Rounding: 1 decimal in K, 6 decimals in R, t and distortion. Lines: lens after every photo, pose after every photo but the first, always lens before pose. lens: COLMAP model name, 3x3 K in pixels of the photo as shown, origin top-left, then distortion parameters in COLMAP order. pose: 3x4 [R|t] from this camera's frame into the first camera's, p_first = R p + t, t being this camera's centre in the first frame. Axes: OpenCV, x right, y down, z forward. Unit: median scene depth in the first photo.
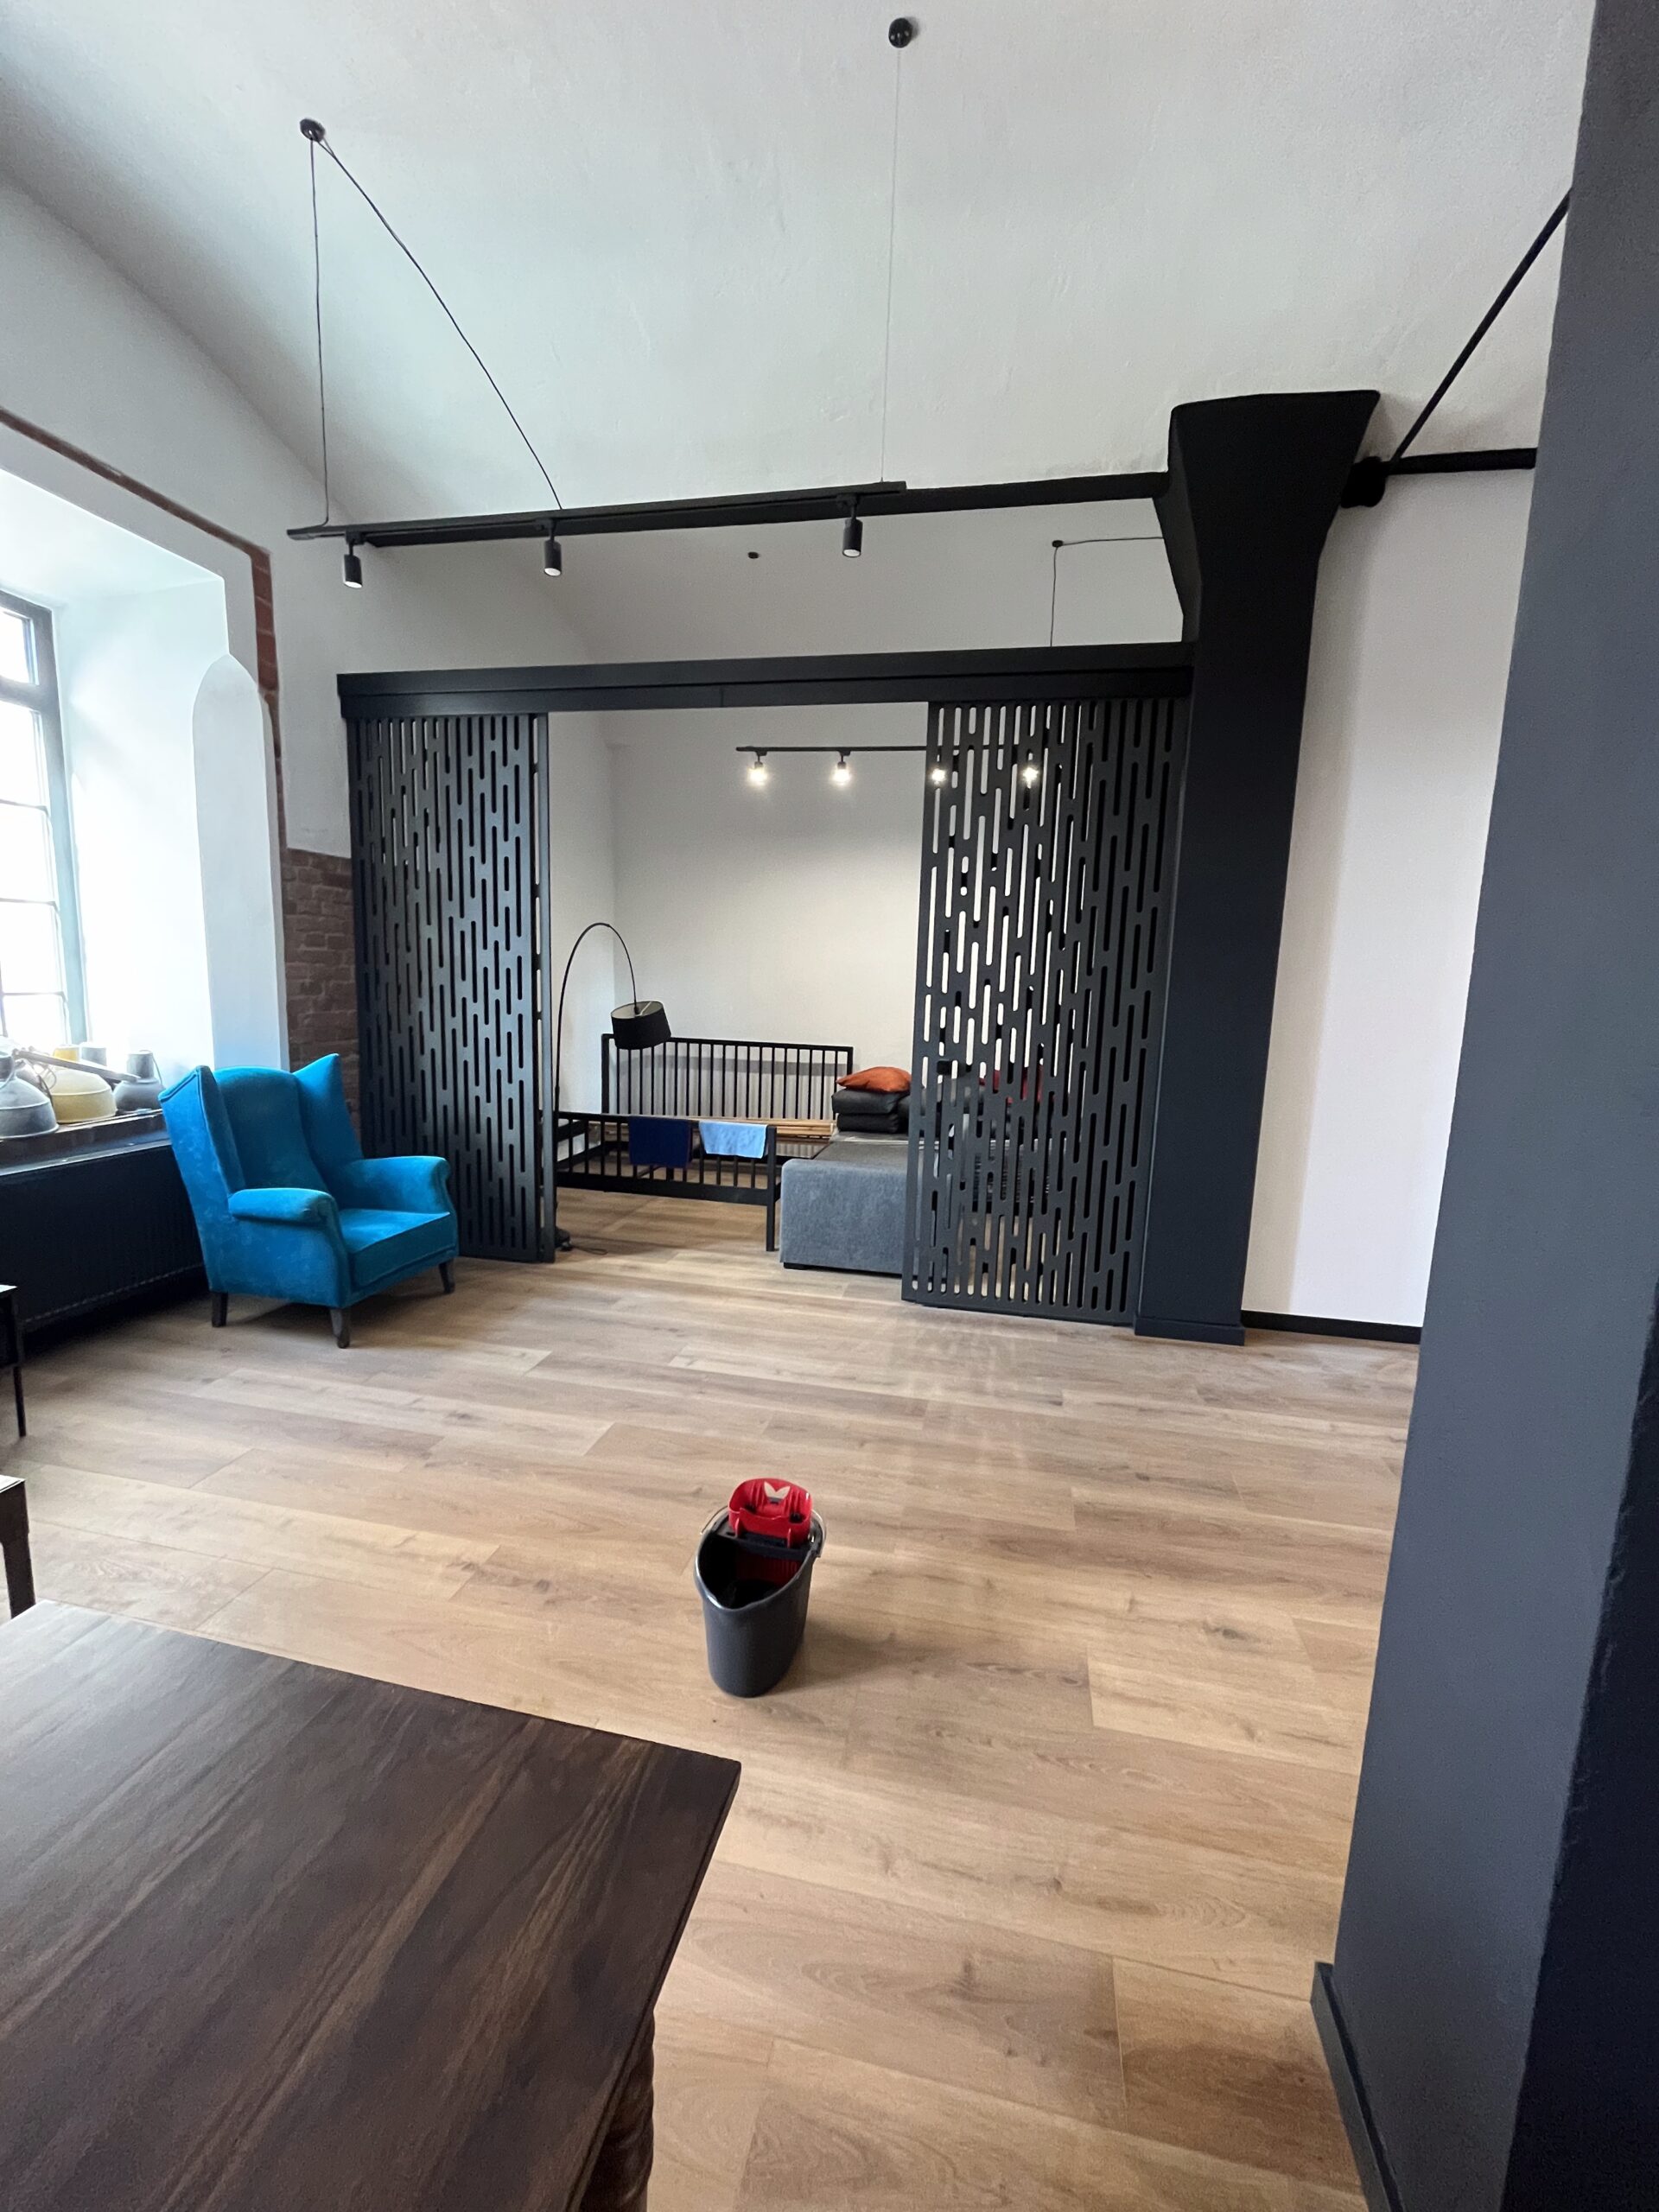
lens RADIAL K [[888.7, 0, 836.9], [0, 888.7, 1103.2], [0, 0, 1]] dist [-0.005074, 0.000440]
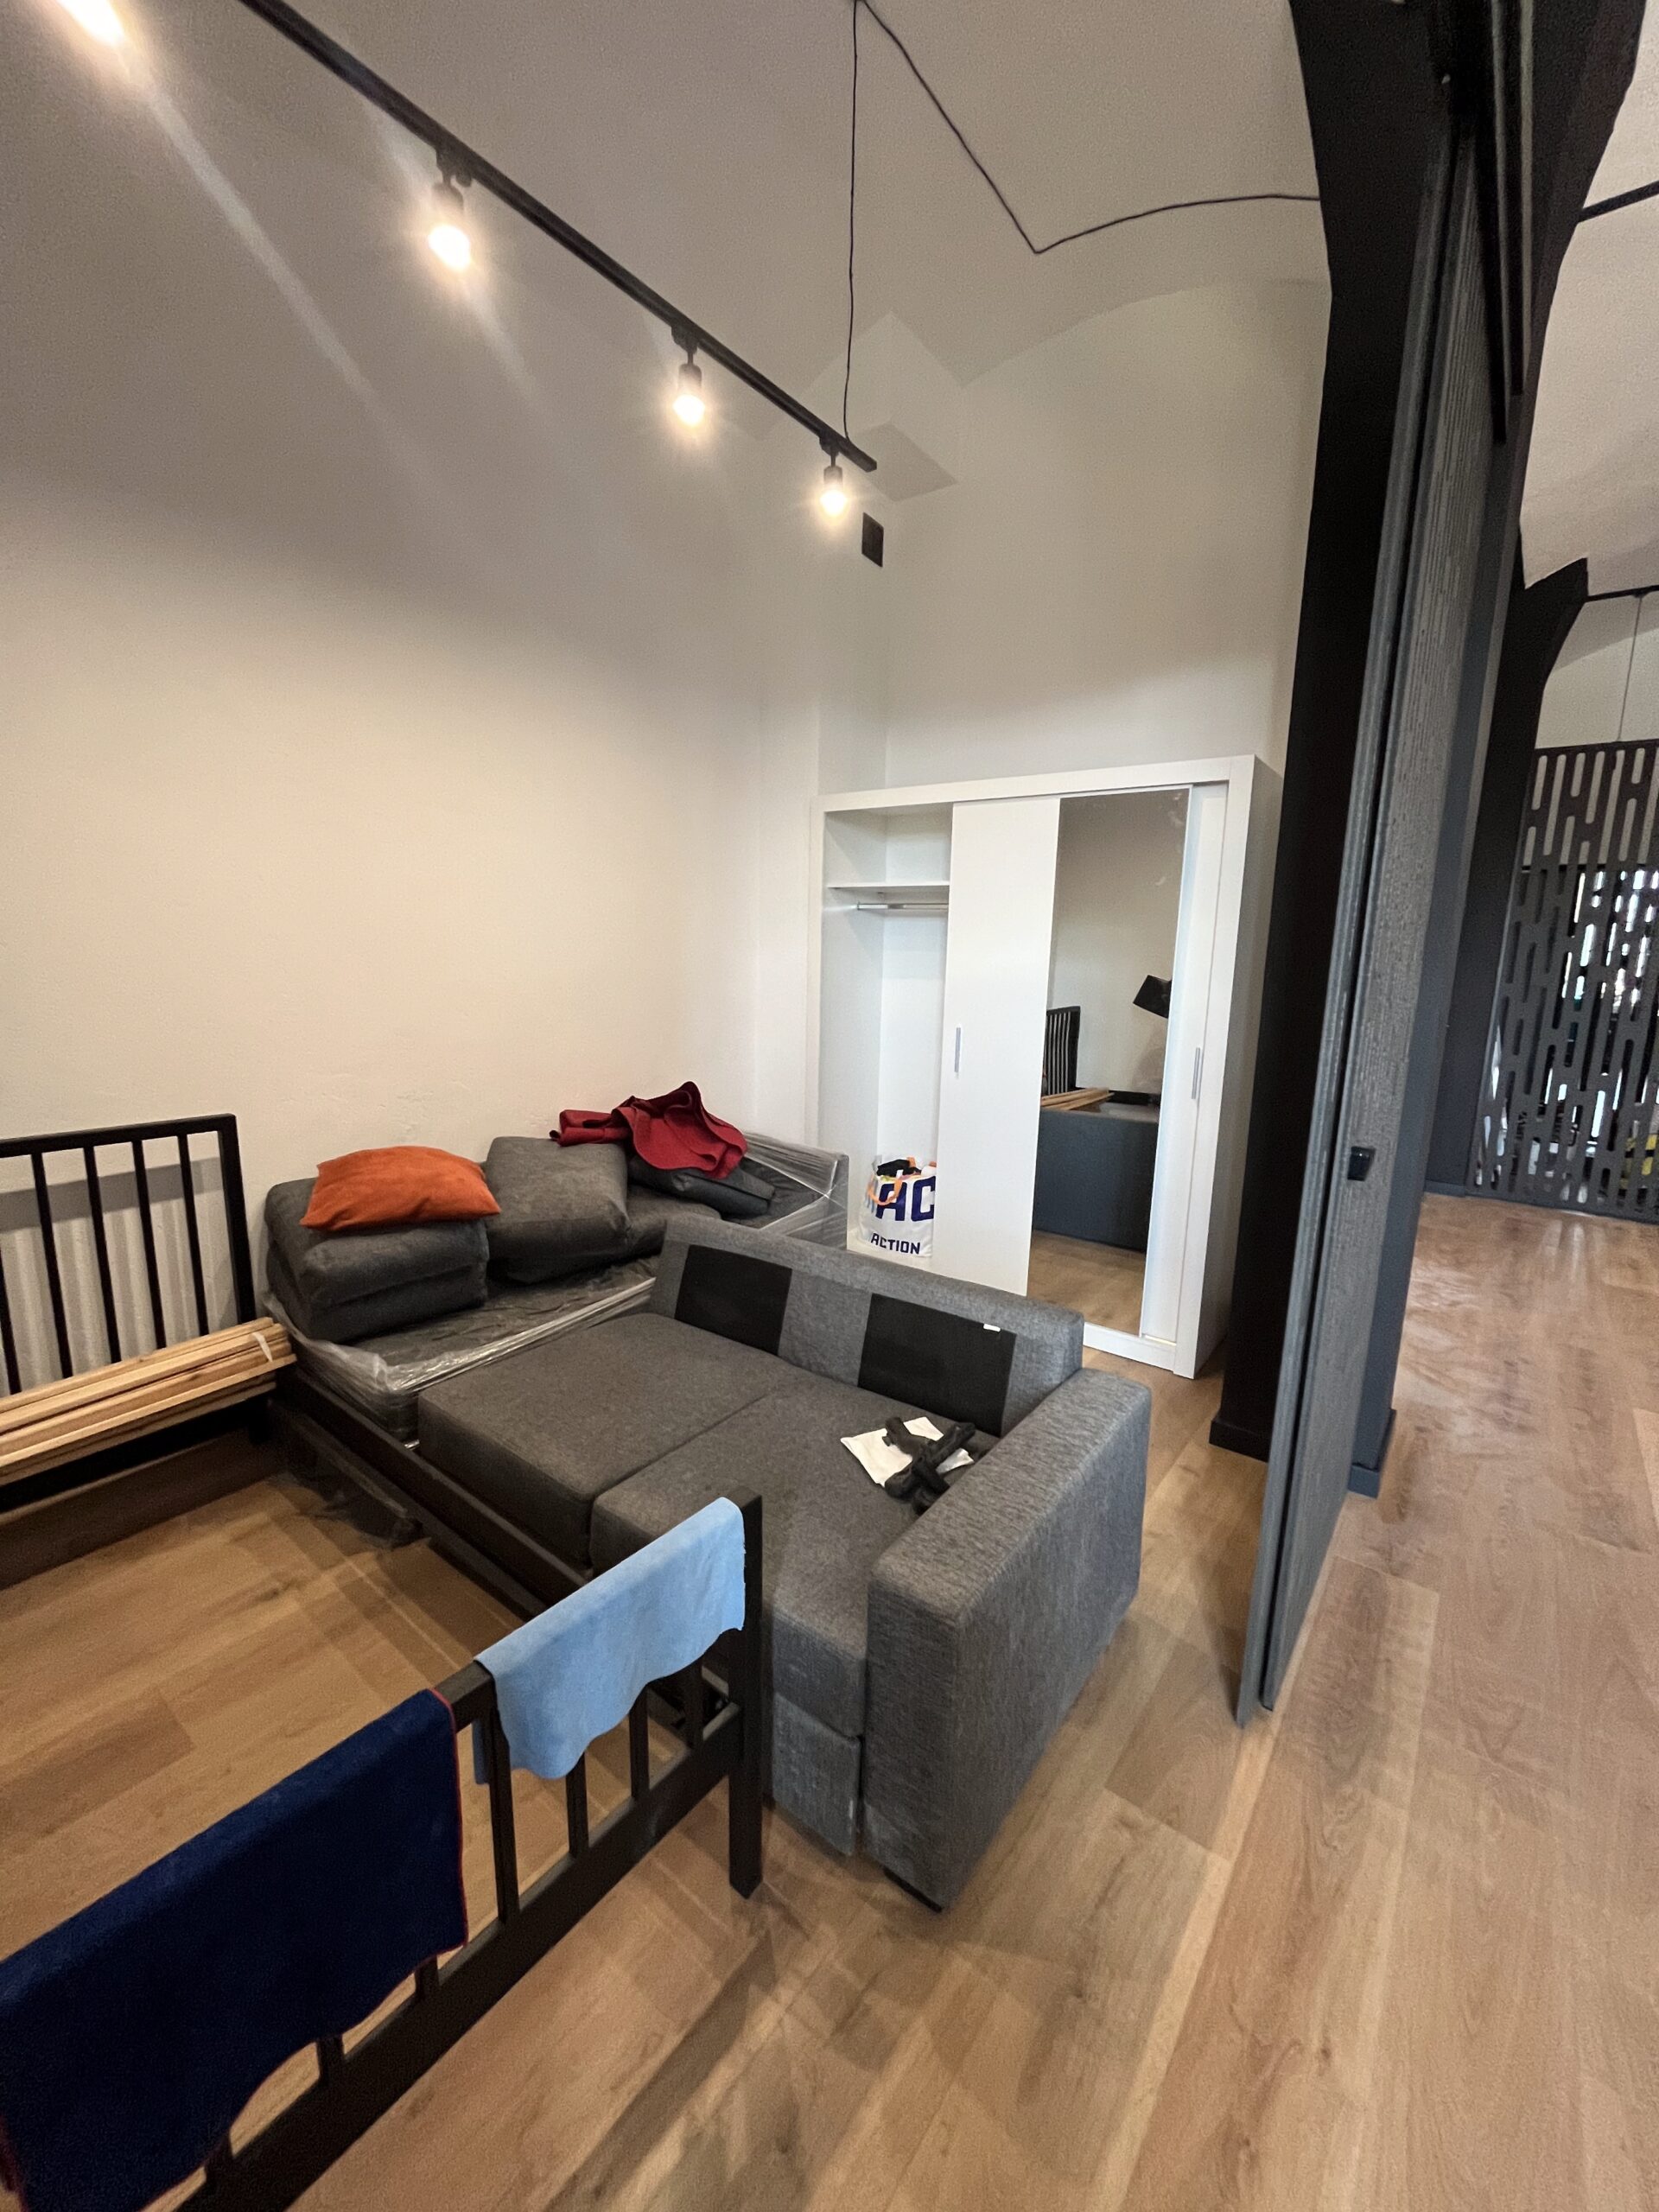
lens RADIAL K [[888.7, 0, 842.4], [0, 888.7, 1106.1], [0, 0, 1]] dist [-0.005074, 0.000440]
pose [[0.431337, -0.183927, 0.883244, -0.315977], [0.119957, 0.981998, 0.145910, -0.143651], [-0.894181, 0.043015, 0.445635, 0.970217]]
